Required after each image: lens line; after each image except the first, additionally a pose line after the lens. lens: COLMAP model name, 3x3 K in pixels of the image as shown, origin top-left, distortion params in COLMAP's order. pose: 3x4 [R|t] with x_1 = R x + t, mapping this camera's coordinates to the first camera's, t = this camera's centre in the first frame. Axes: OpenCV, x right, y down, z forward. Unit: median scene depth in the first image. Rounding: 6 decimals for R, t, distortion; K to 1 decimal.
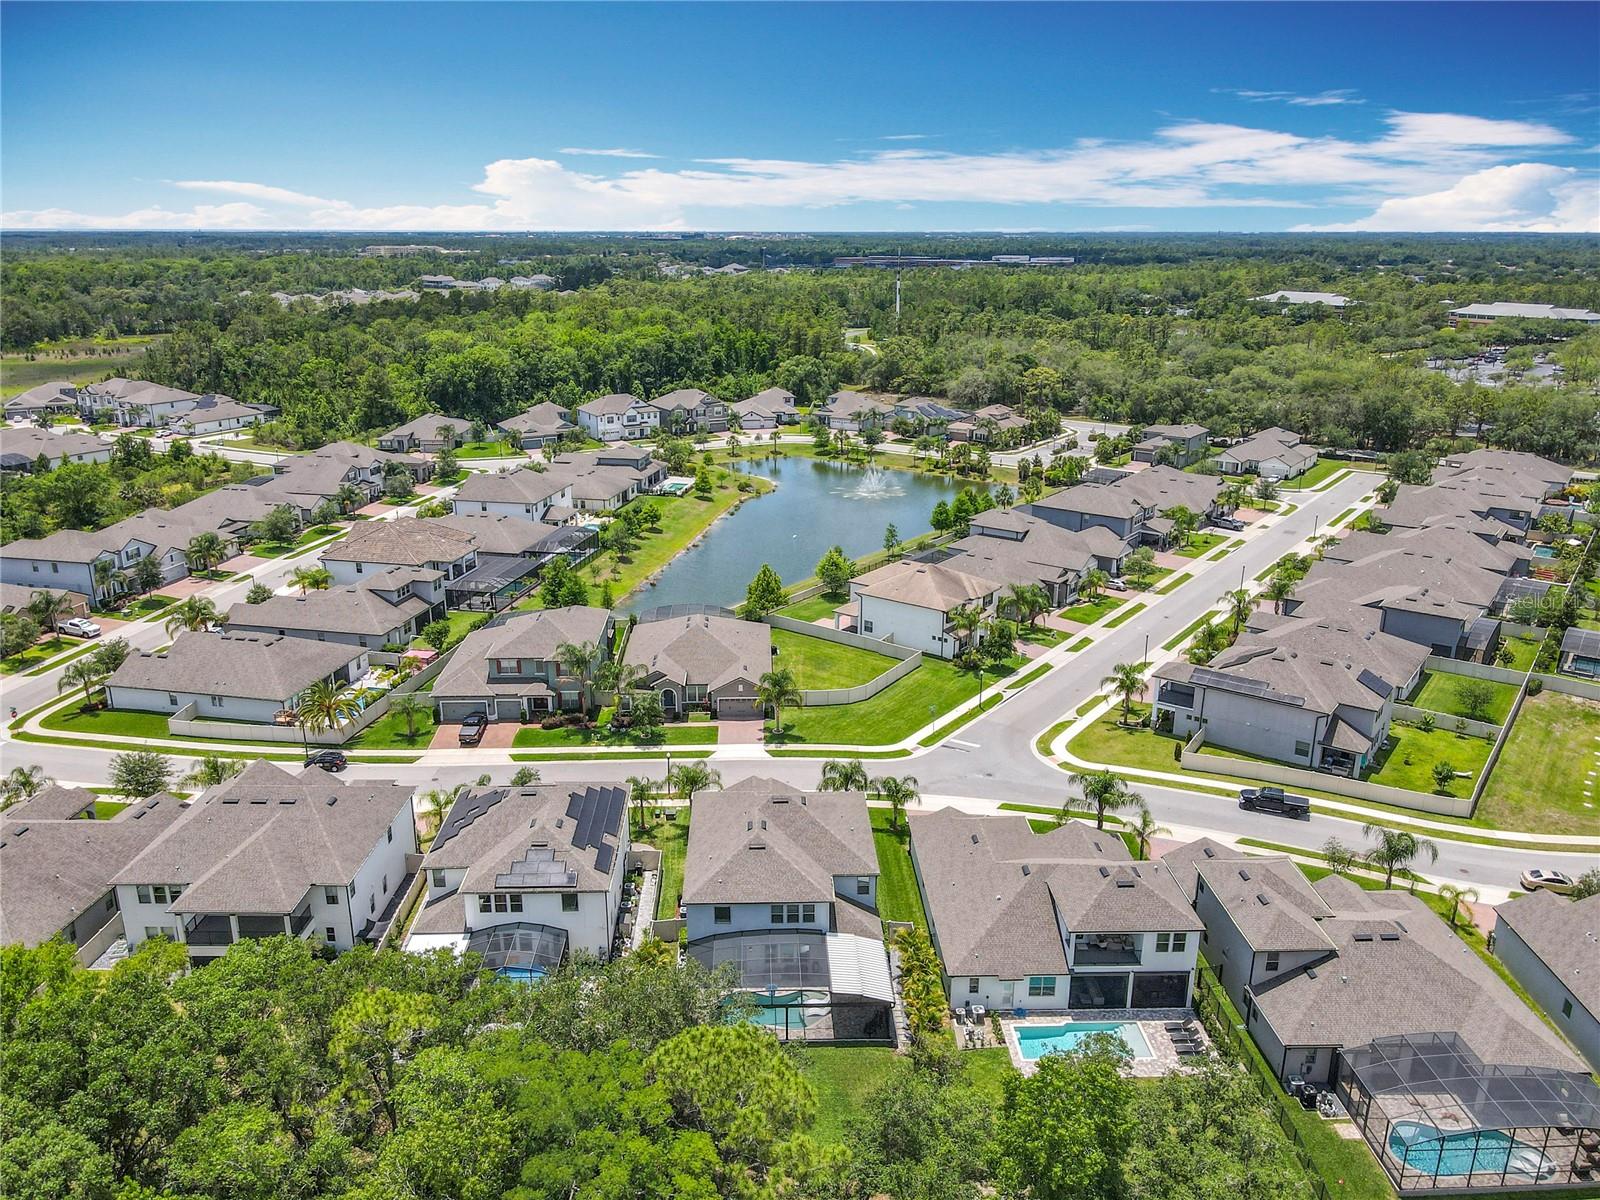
lens RADIAL K [[1188.9, 0, 800.0], [0, 1188.9, 600.0], [0, 0, 1]] dist [0.011960, 0.008422]
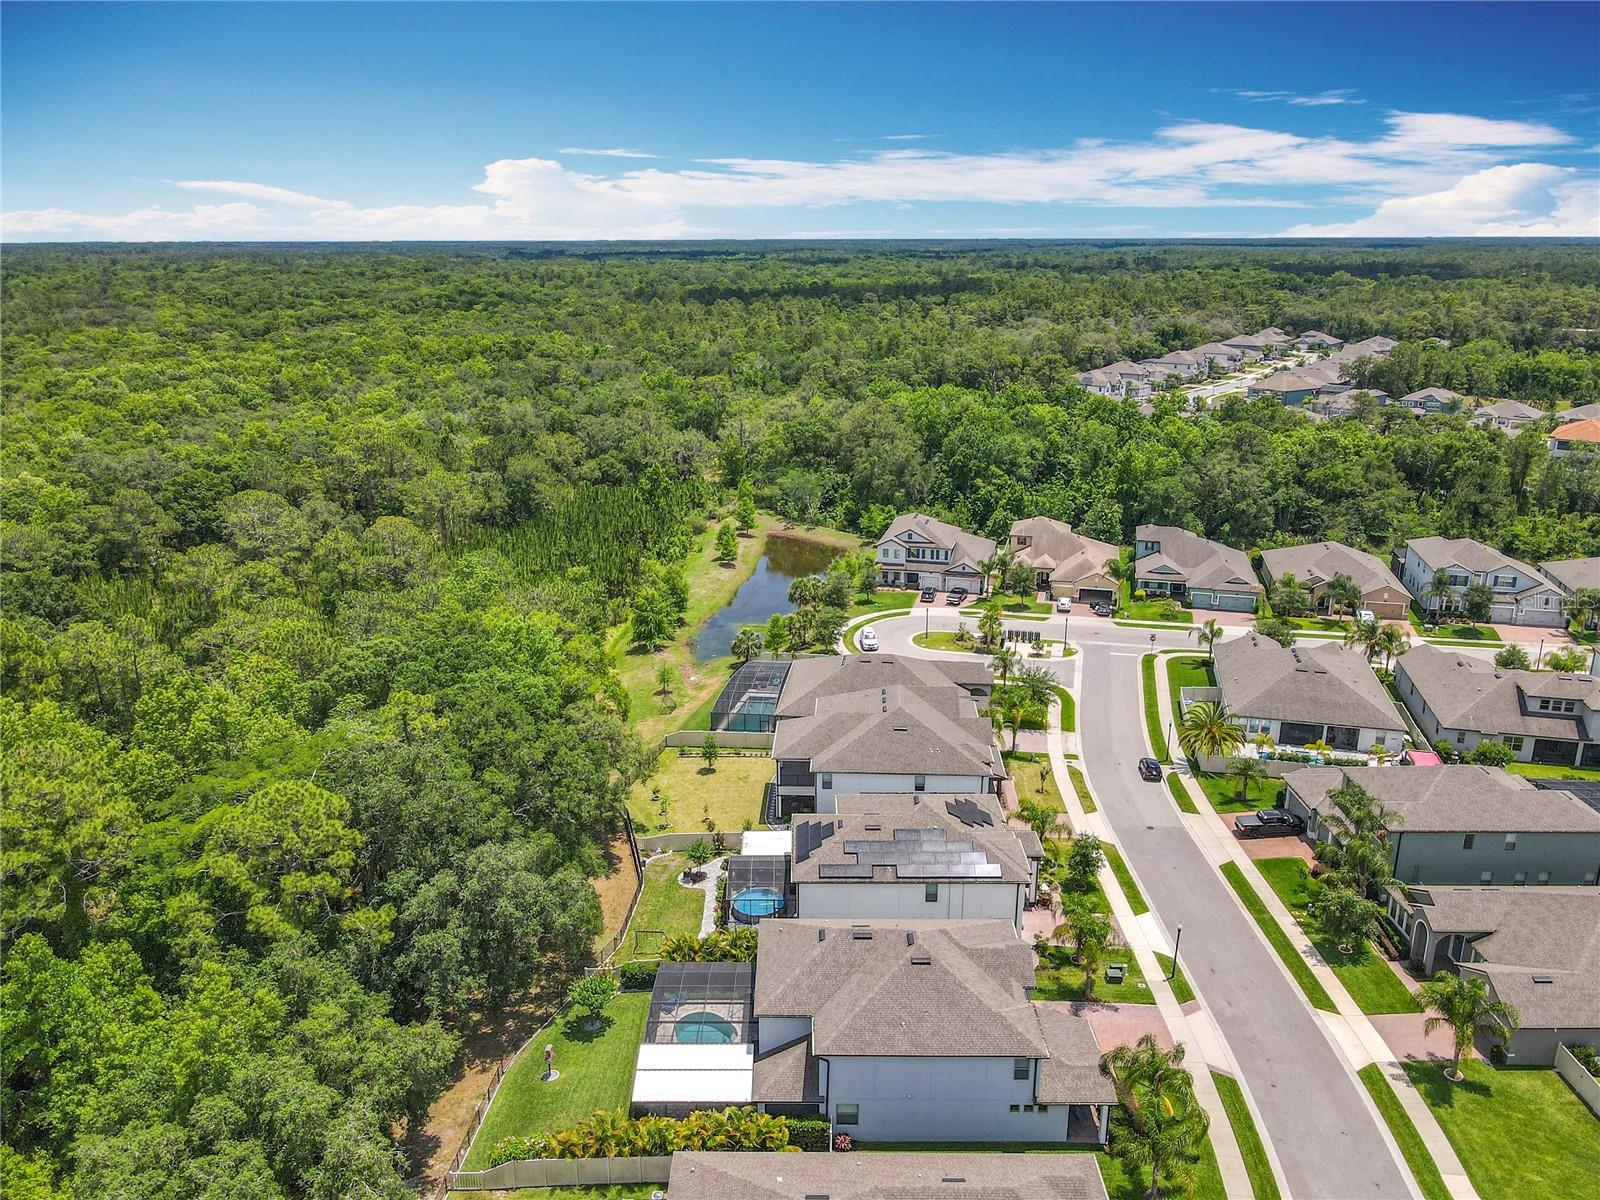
lens RADIAL K [[1188.9, 0, 800.0], [0, 1188.9, 600.0], [0, 0, 1]] dist [0.011960, 0.008422]
pose [[-0.031562, 0.293356, -0.955482, 0.508721], [-0.296183, 0.910277, 0.289260, -0.188298], [0.954610, 0.292127, 0.058157, 0.598884]]
